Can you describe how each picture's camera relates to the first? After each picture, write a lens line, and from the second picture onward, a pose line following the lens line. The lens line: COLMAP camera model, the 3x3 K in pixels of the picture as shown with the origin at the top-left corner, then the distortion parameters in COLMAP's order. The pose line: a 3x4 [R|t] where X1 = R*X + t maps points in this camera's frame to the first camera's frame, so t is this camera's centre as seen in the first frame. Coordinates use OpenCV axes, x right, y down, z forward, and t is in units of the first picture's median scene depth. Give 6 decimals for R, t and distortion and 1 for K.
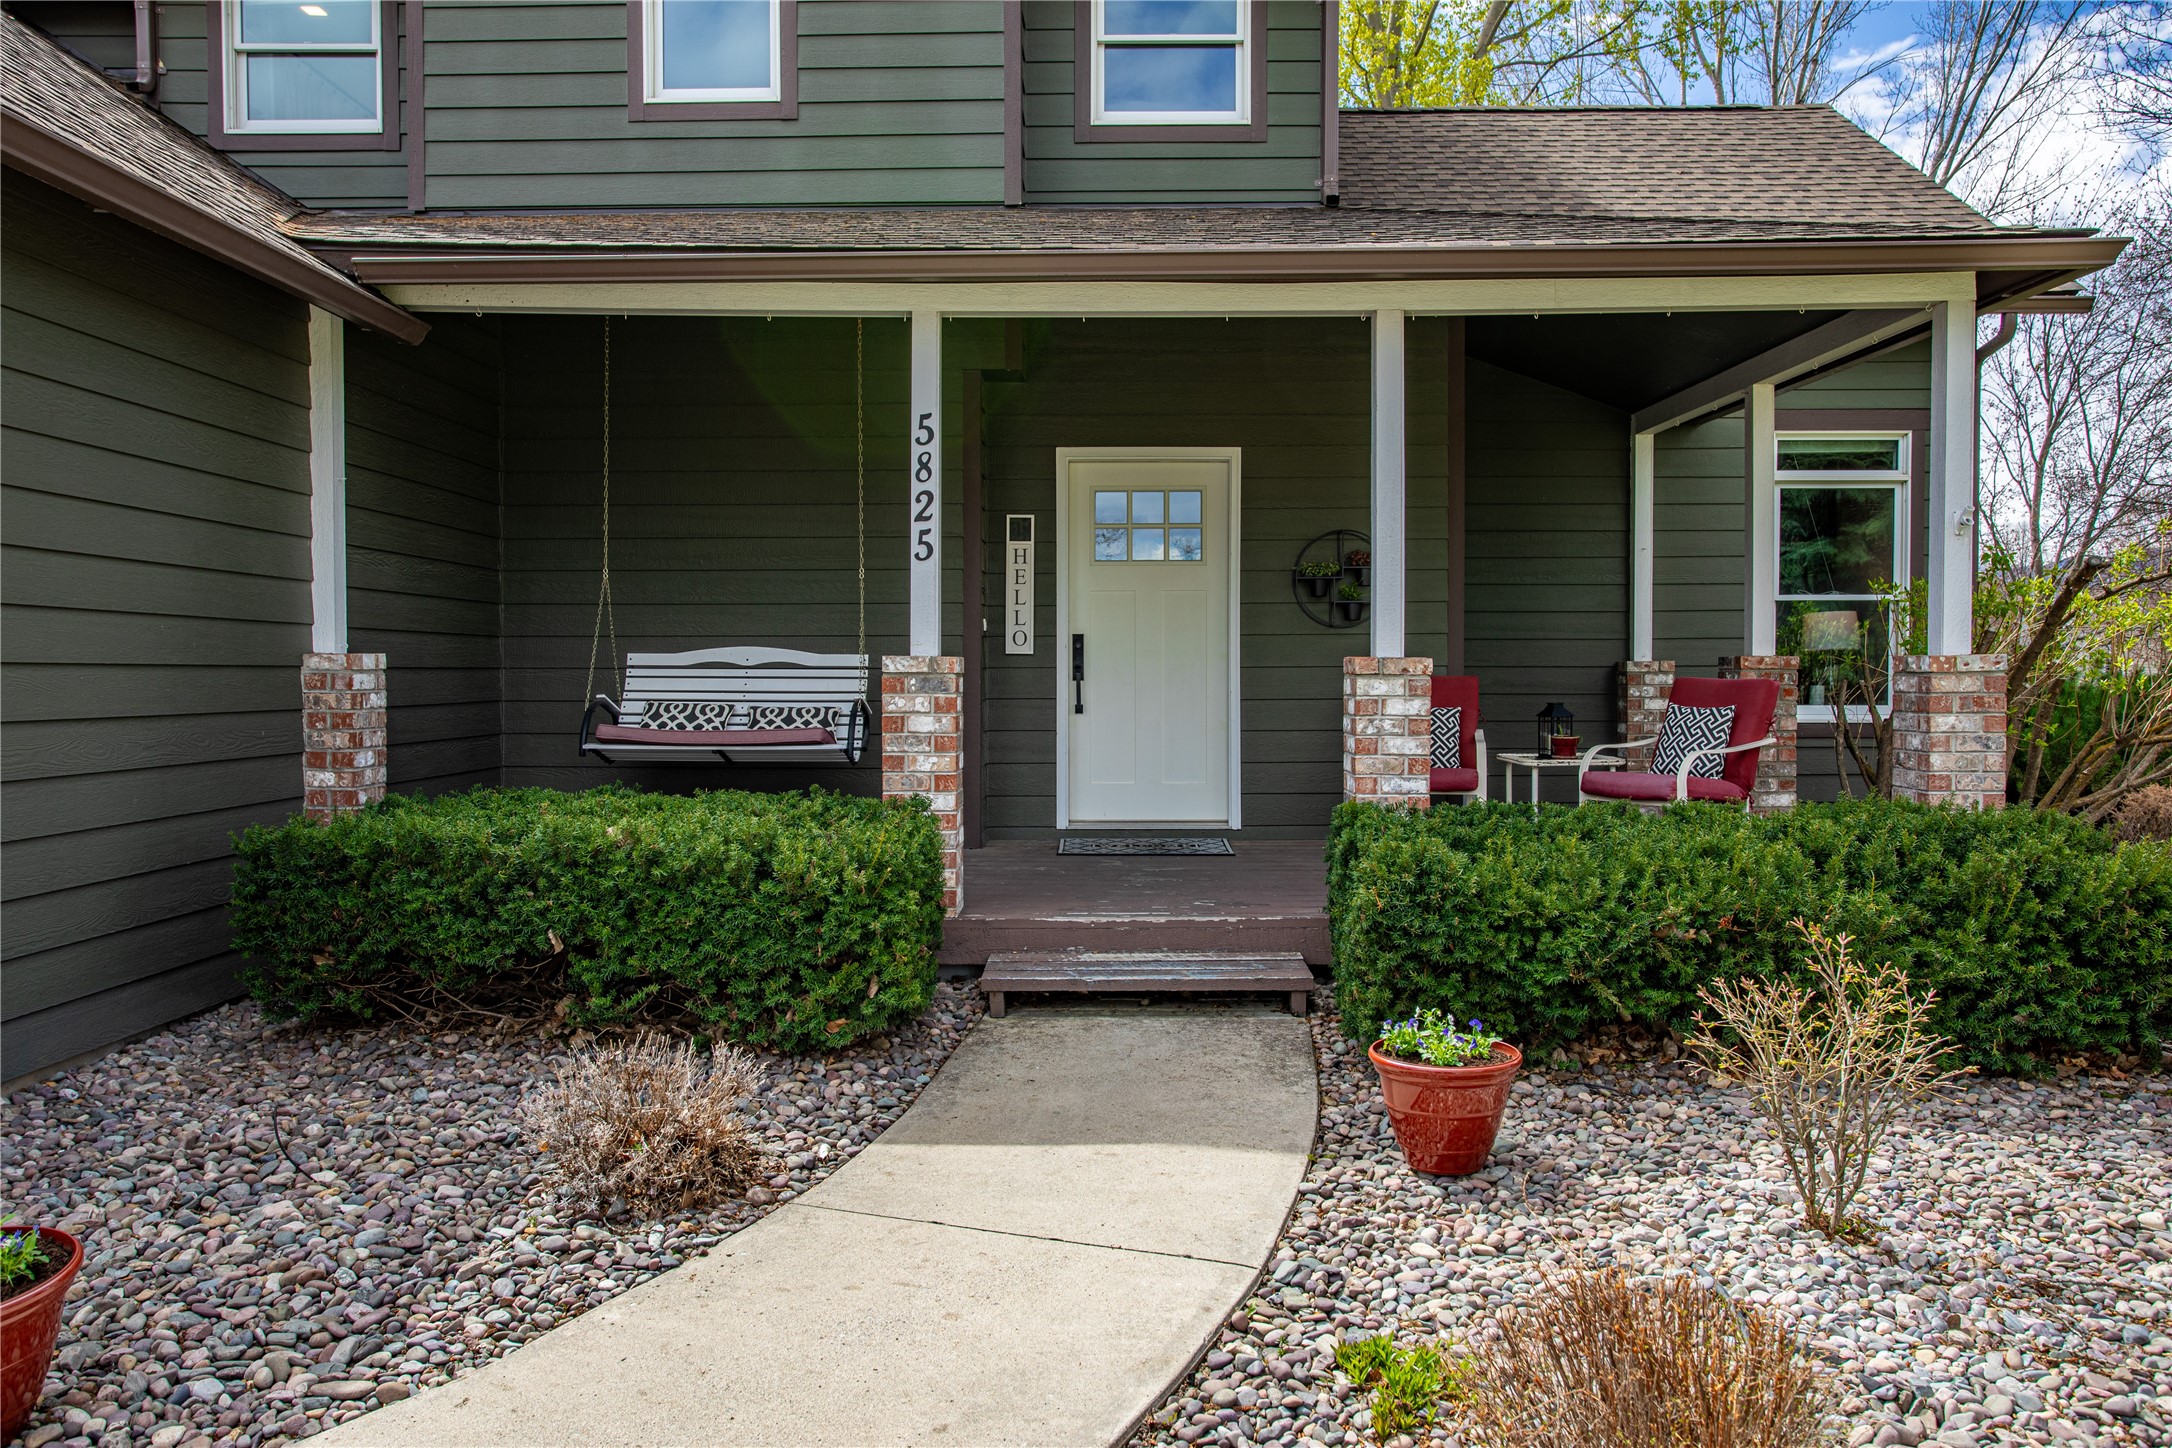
lens RADIAL K [[1588.0, 0, 1053.1], [0, 1588.0, 700.4], [0, 0, 1]] dist [-0.005765, 0.000040]
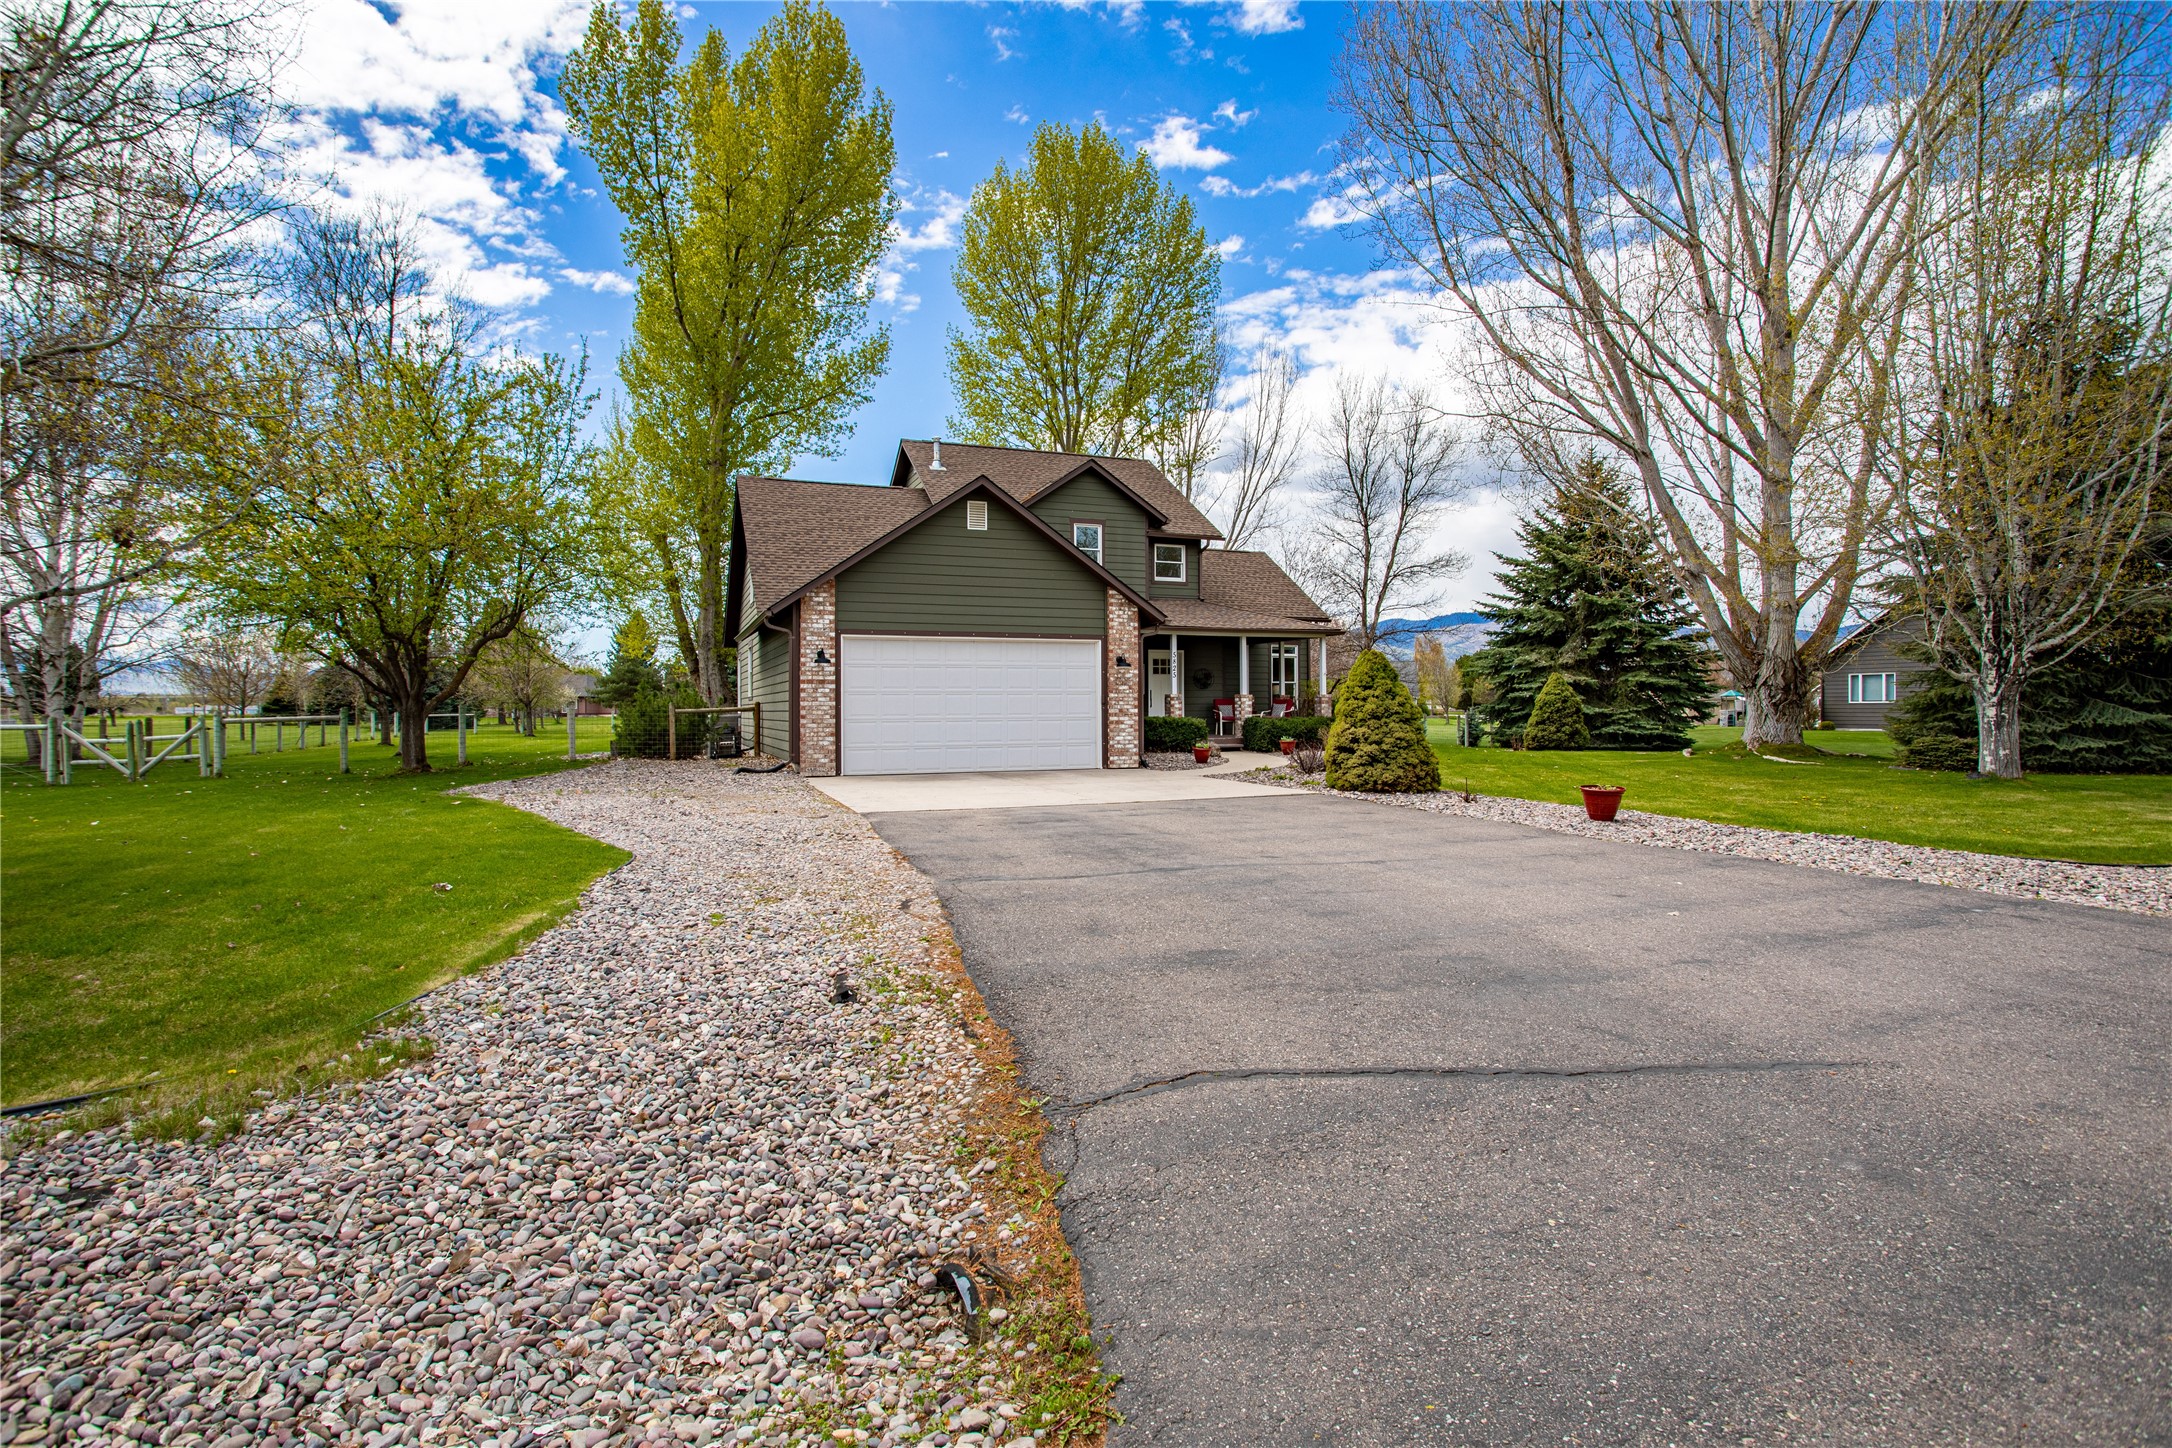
lens RADIAL K [[1077.9, 0, 1086.0], [0, 1077.9, 724.0], [0, 0, 1]] dist [-0.039289, 0.000184]
pose [[0.912354, -0.009271, 0.409297, -1.904784], [0.012180, 0.999916, -0.004500, 0.090213], [-0.409221, 0.009091, 0.912390, -2.340407]]
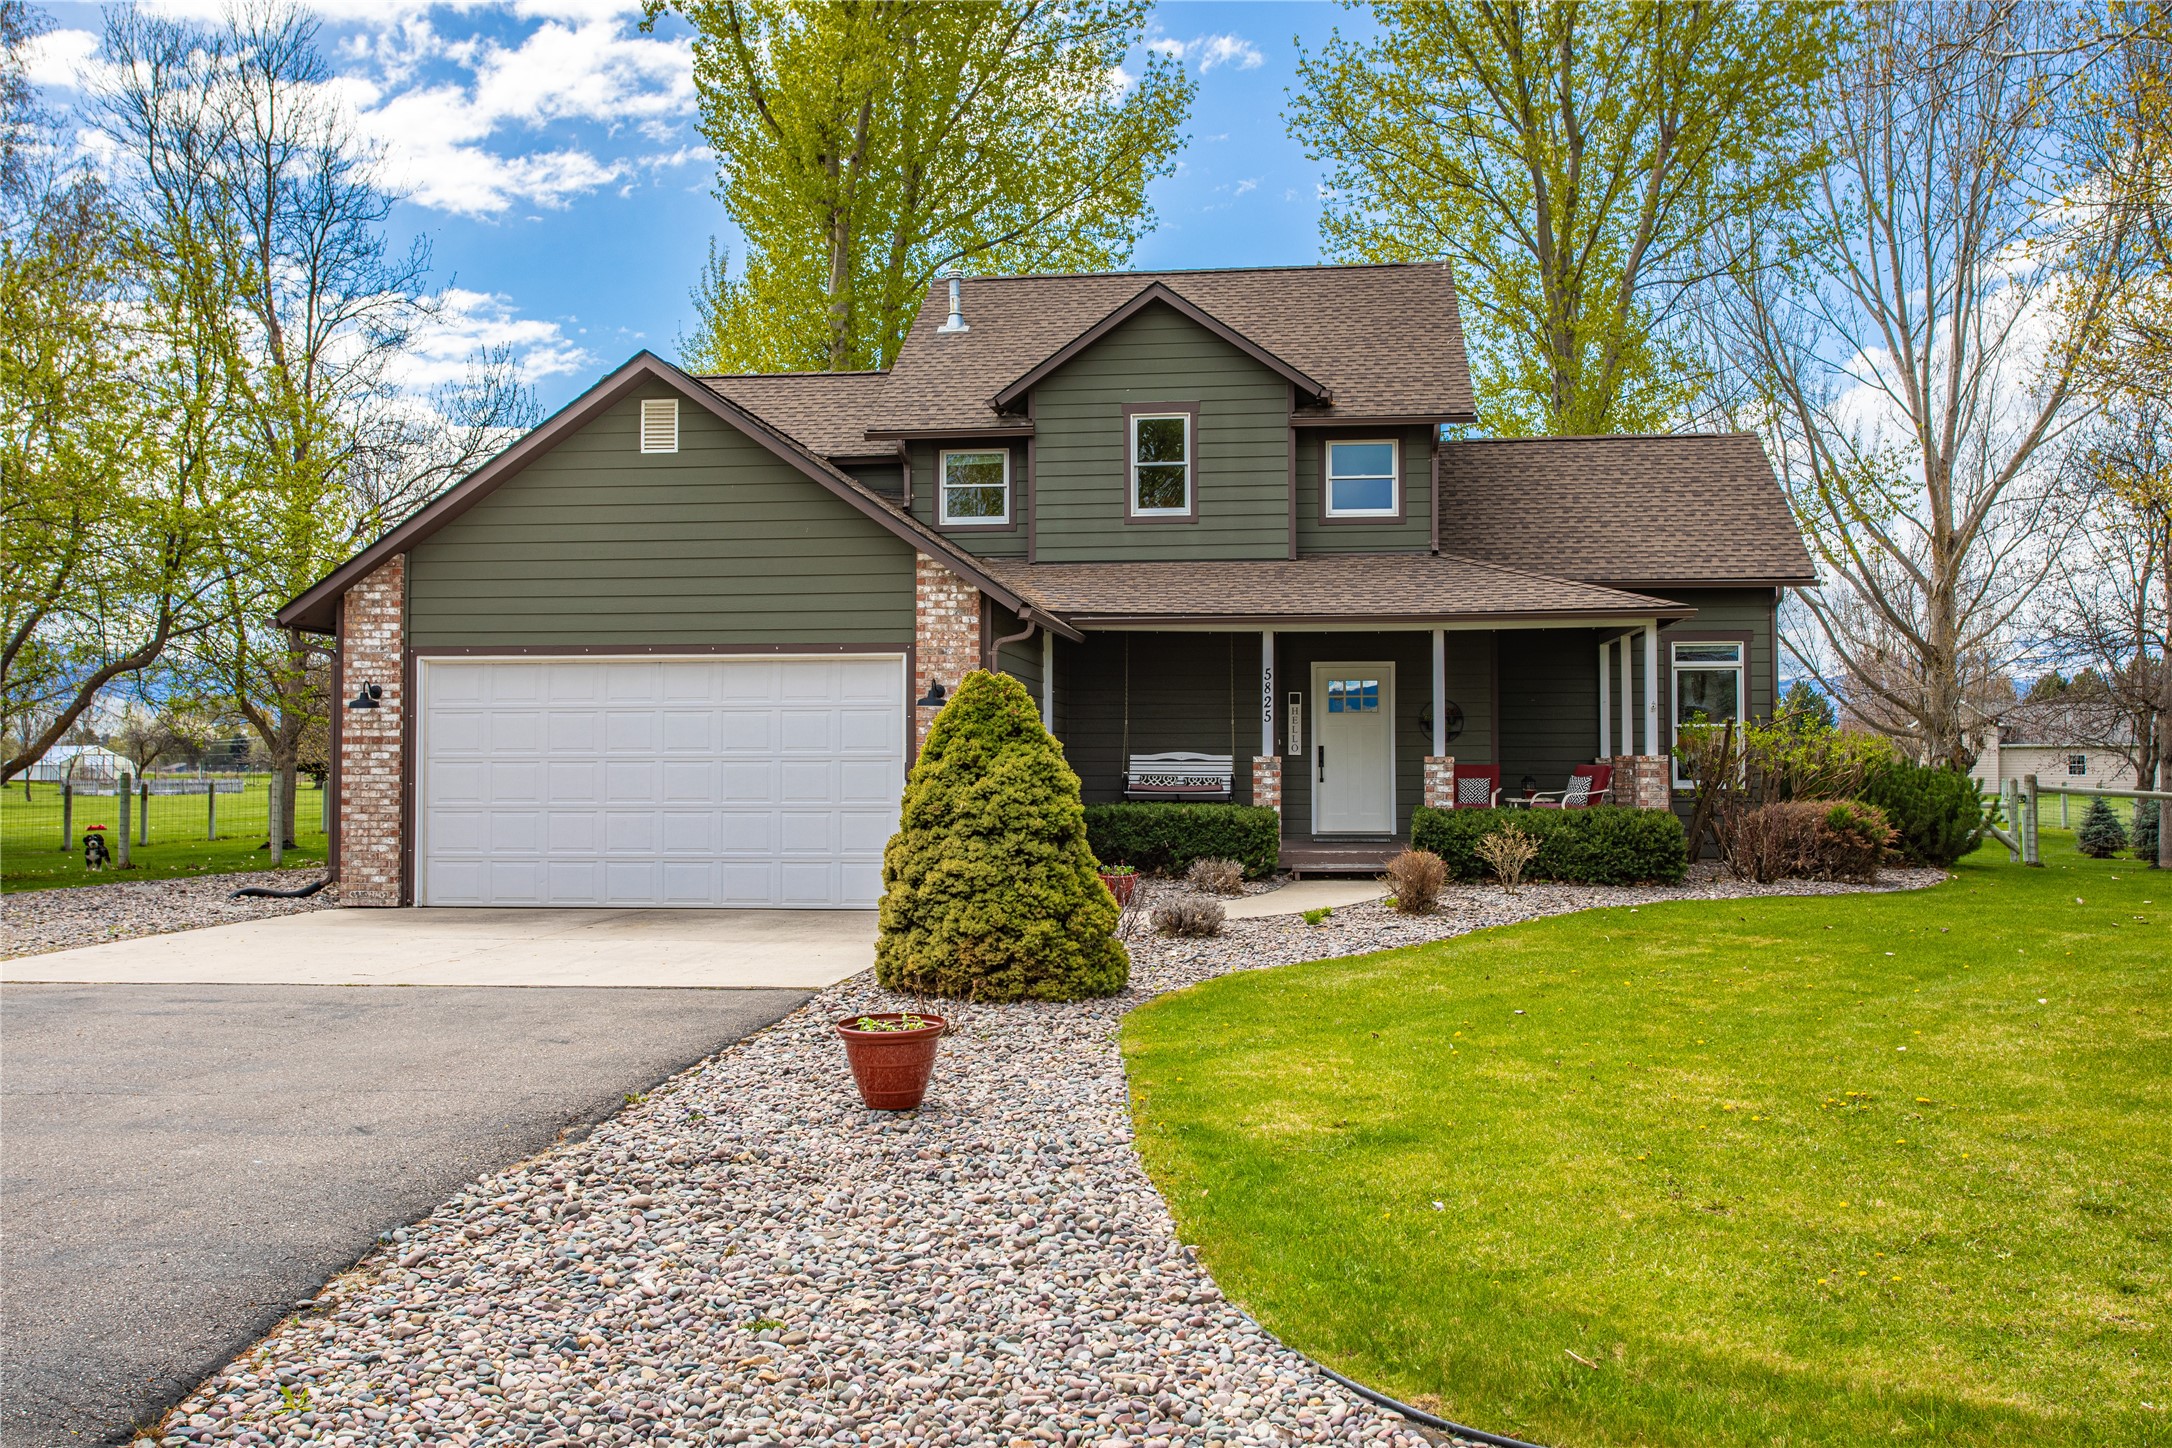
lens RADIAL K [[2001.6, 0, 1087.4], [0, 2001.6, 733.4], [0, 0, 1]] dist [0.063076, 0.023959]
pose [[0.996308, -0.001930, -0.085830, -0.091443], [-0.001156, 0.999355, -0.035885, 0.055050], [0.085844, 0.035852, 0.995663, -2.390084]]
